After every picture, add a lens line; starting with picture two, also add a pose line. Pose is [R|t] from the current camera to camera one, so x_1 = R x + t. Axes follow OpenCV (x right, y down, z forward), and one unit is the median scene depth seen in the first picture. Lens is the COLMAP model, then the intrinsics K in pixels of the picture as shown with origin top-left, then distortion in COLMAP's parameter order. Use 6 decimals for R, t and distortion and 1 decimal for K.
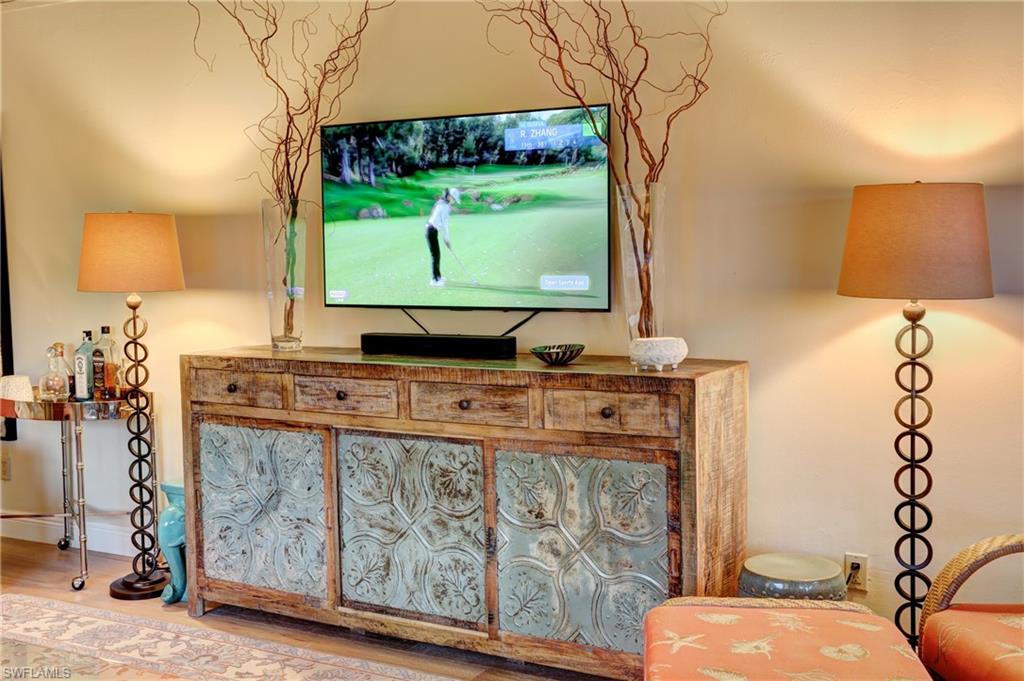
lens RADIAL K [[1134.8, 0, 512.0], [0, 1134.8, 340.5], [0, 0, 1]] dist [-0.009912, 0.163678]
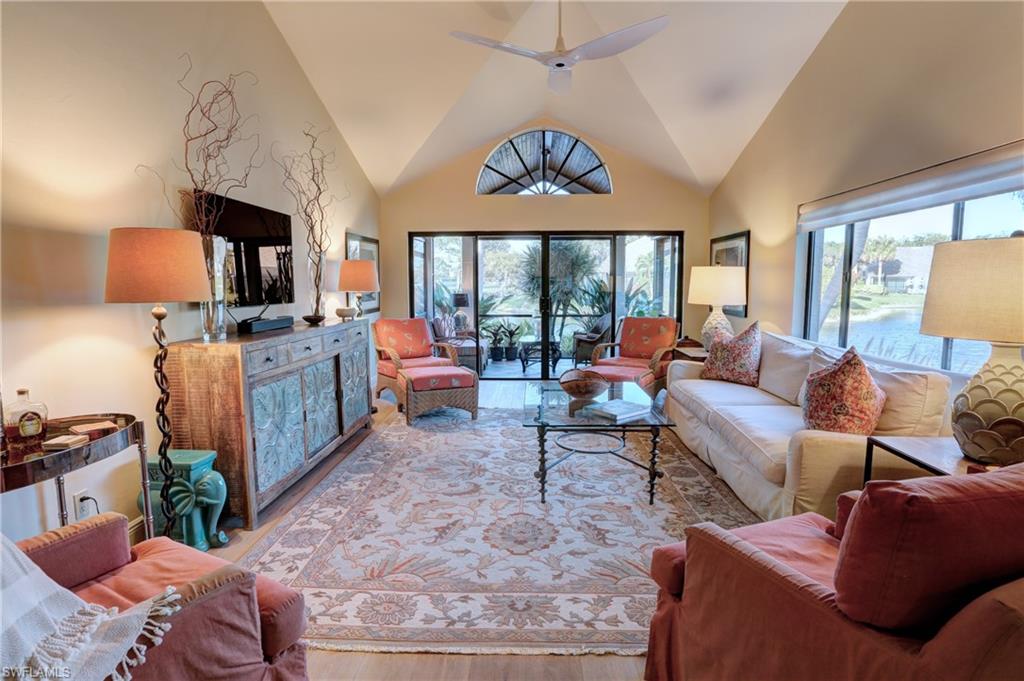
lens RADIAL K [[509.8, 0, 512.0], [0, 509.8, 340.5], [0, 0, 1]] dist [-0.068385, 0.022343]
pose [[-0.451612, -0.081342, 0.888499, -1.003606], [0.080895, 0.988001, 0.131570, -0.046771], [-0.888540, 0.131294, -0.439613, 1.003091]]
